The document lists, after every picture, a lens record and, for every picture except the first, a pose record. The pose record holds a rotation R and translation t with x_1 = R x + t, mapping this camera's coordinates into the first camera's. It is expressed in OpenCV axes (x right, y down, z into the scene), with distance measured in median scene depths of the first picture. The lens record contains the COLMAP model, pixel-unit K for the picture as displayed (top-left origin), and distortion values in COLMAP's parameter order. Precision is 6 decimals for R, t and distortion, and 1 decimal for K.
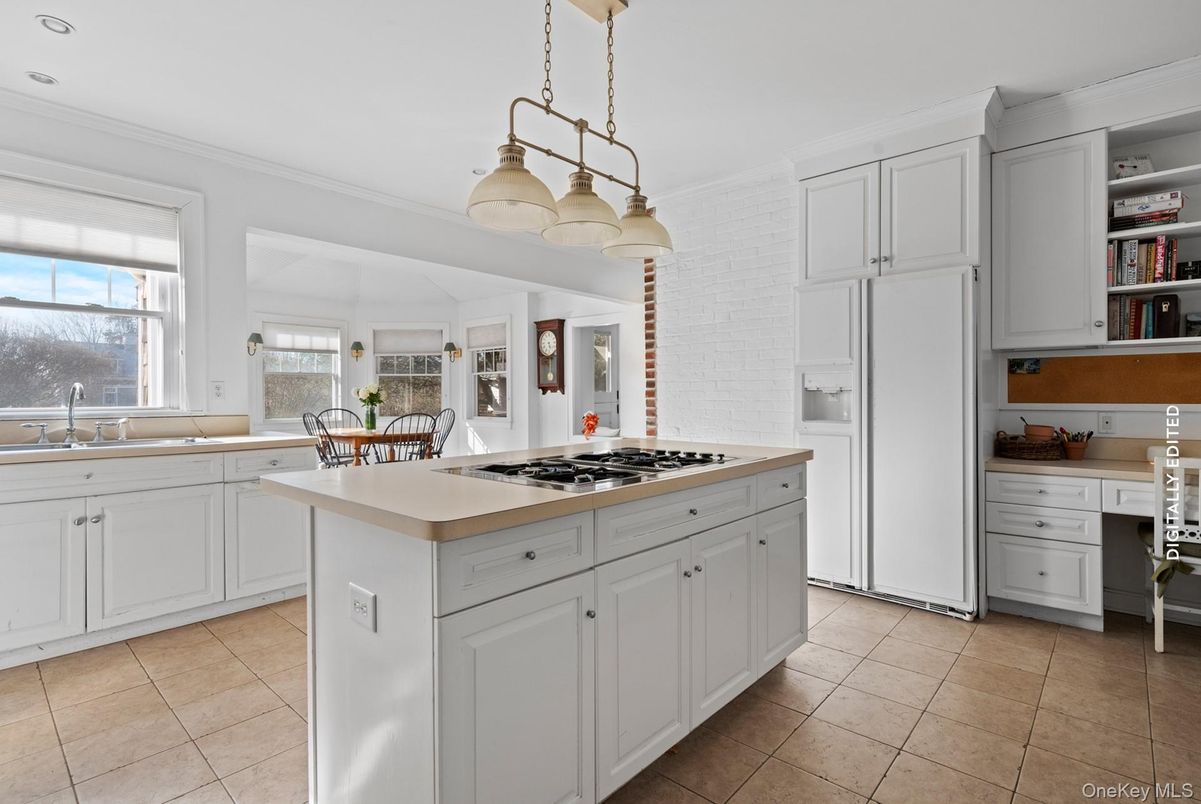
lens RADIAL K [[581.1, 0, 596.3], [0, 581.1, 397.4], [0, 0, 1]] dist [0.000096, 0.004173]
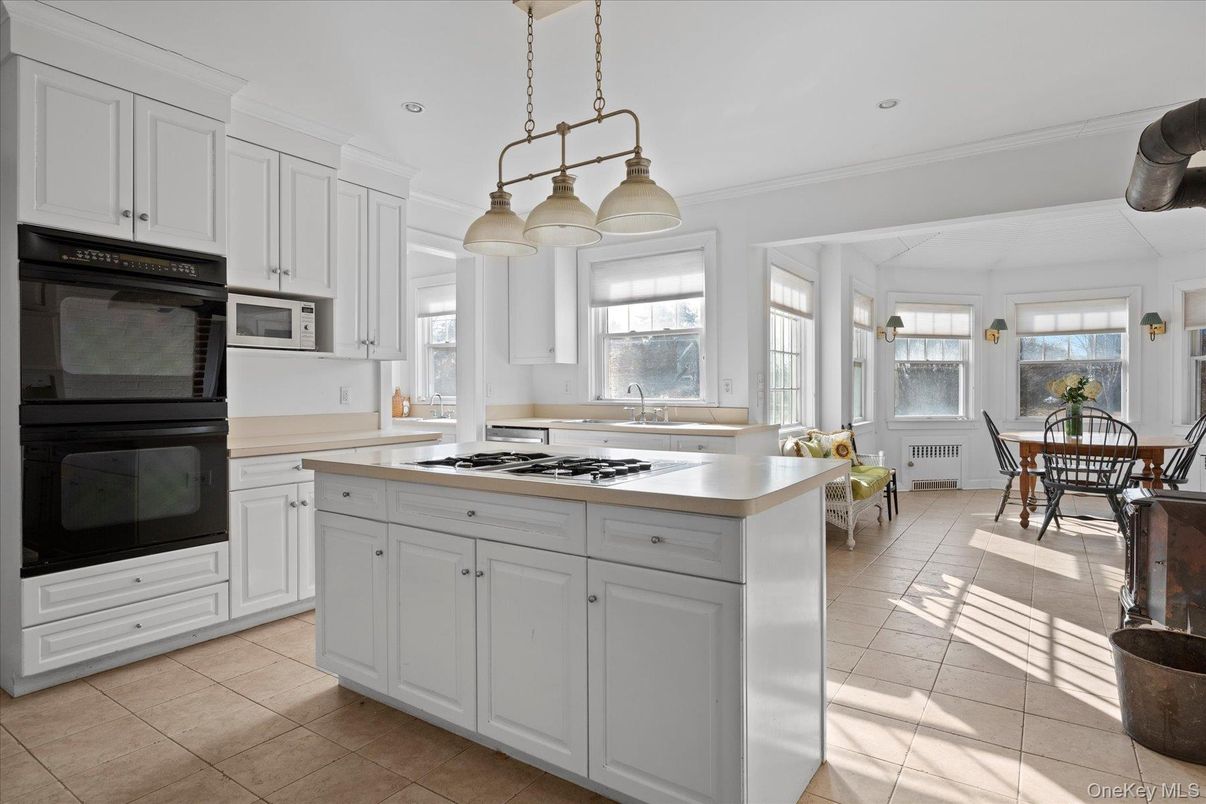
lens RADIAL K [[650.2, 0, 597.3], [0, 650.2, 396.8], [0, 0, 1]] dist [0.002026, -0.000053]
pose [[0.134967, 0.015872, -0.990723, 0.666989], [-0.001944, 0.999874, 0.015754, -0.011757], [0.990848, -0.000200, 0.134980, 0.543949]]
